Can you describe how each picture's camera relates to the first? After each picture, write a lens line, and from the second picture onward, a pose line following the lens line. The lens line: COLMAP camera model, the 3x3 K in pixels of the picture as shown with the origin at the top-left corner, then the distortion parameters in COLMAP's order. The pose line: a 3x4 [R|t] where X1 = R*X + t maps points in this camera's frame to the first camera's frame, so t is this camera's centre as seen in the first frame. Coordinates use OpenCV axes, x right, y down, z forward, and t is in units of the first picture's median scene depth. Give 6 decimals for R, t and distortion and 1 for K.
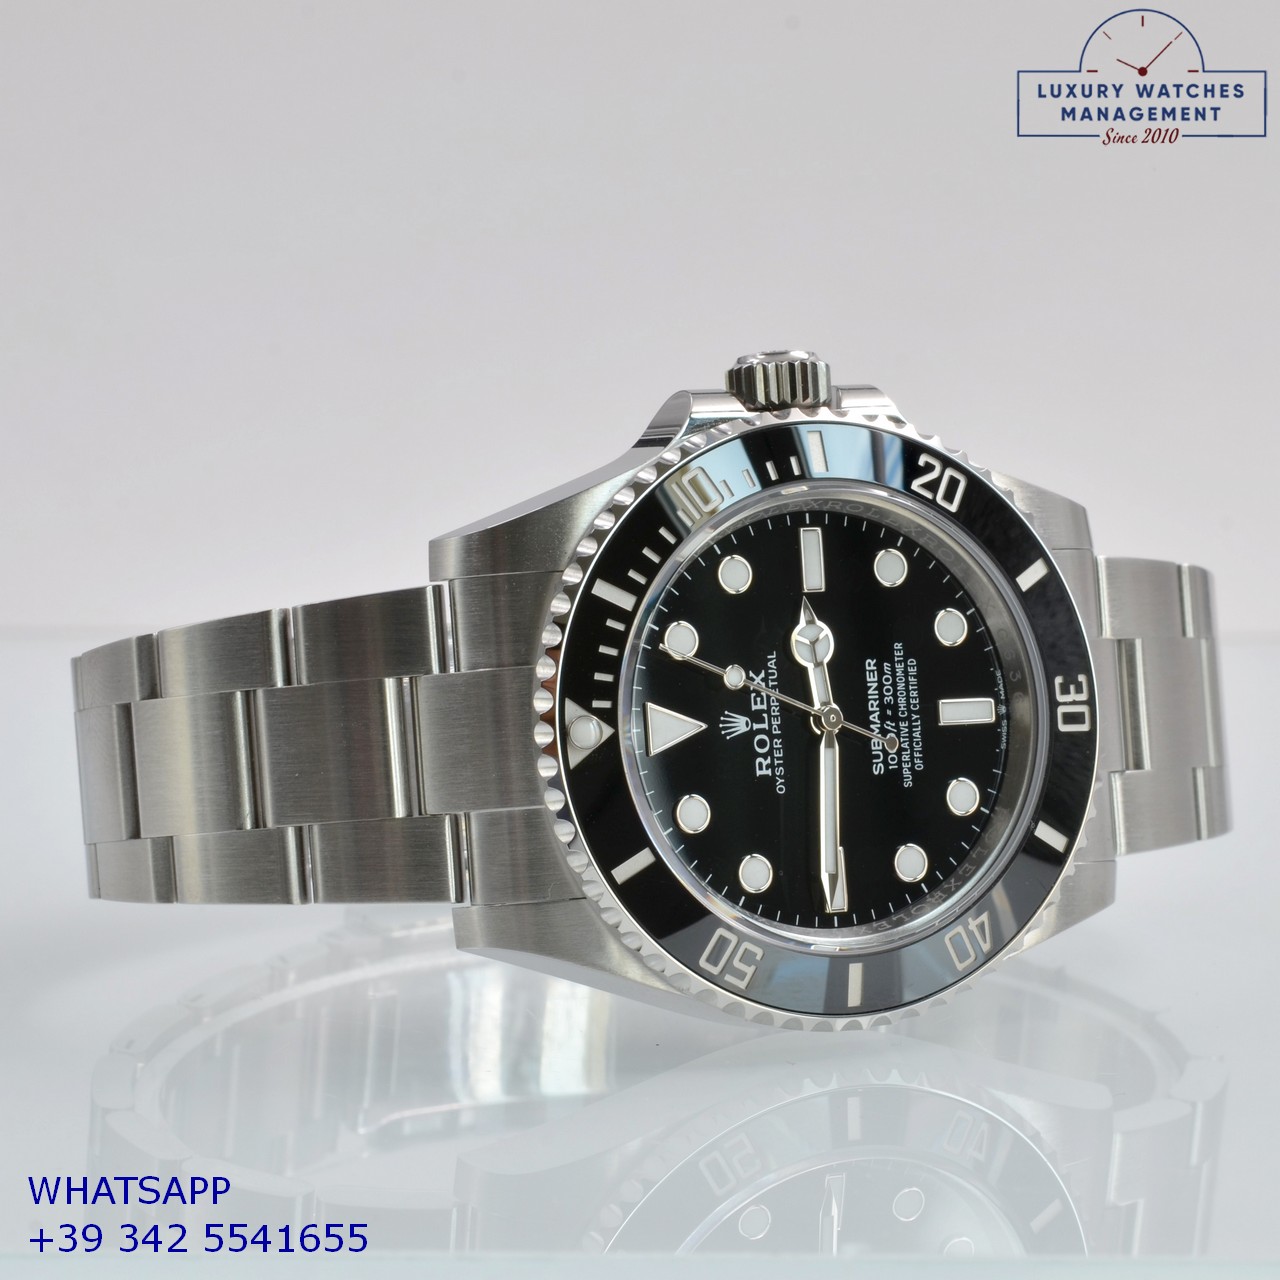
lens RADIAL K [[5123.1, 0, 724.8], [0, 5123.1, 641.8], [0, 0, 1]] dist [0.259417, 2.280671]
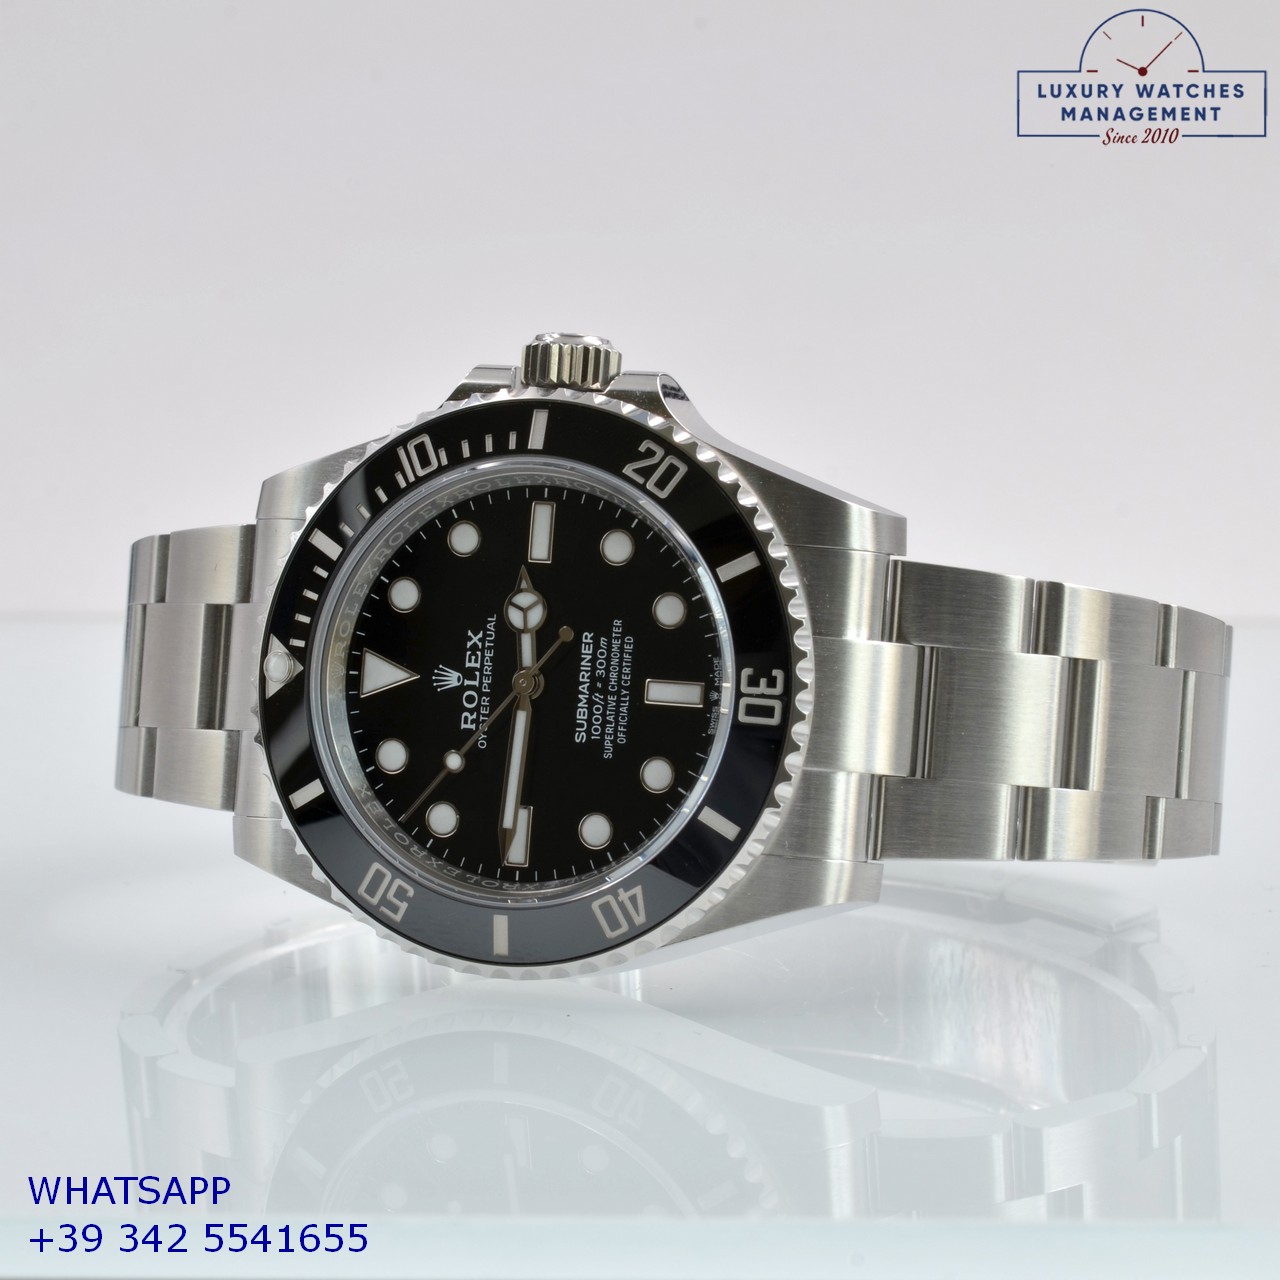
lens RADIAL K [[5123.1, 0, 724.8], [0, 5123.1, 641.8], [0, 0, 1]] dist [0.259417, 2.280671]
pose [[0.736167, 0.095123, -0.670082, 0.749359], [-0.097699, 0.994640, 0.033862, -0.032791], [0.669712, 0.040539, 0.741514, 0.244191]]
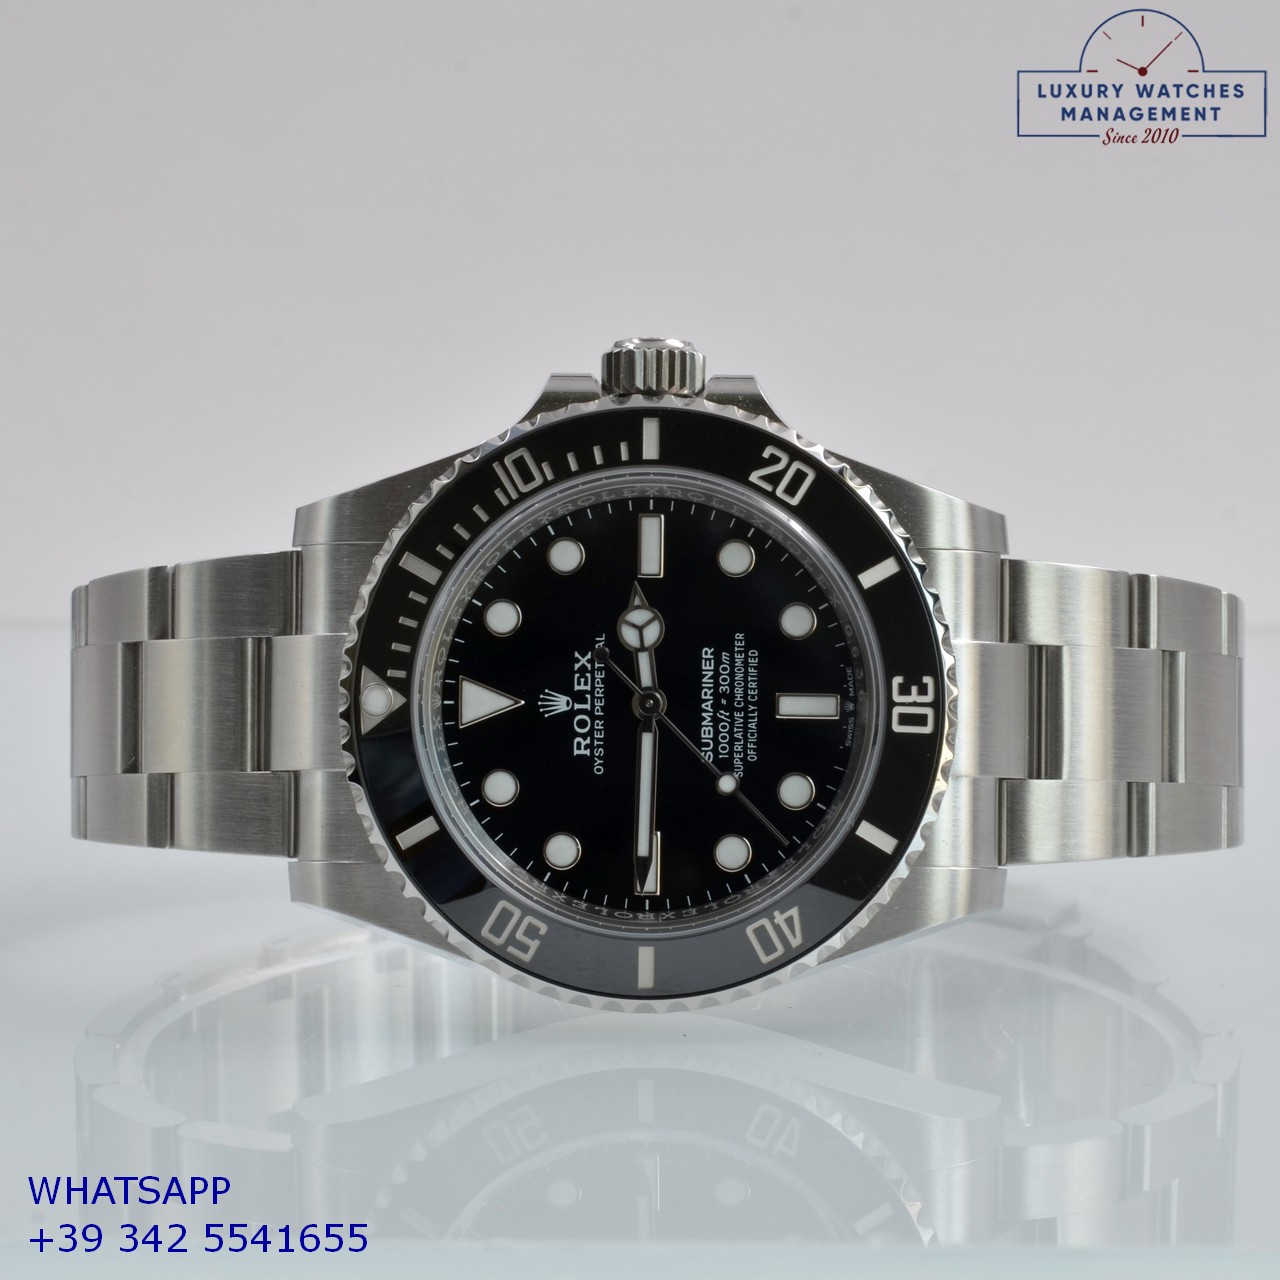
lens RADIAL K [[5123.1, 0, 724.8], [0, 5123.1, 641.8], [0, 0, 1]] dist [0.259417, 2.280671]
pose [[0.915877, 0.056563, -0.397455, 0.431047], [-0.057055, 0.998315, 0.010600, -0.008604], [0.397385, 0.012968, 0.917560, 0.079038]]
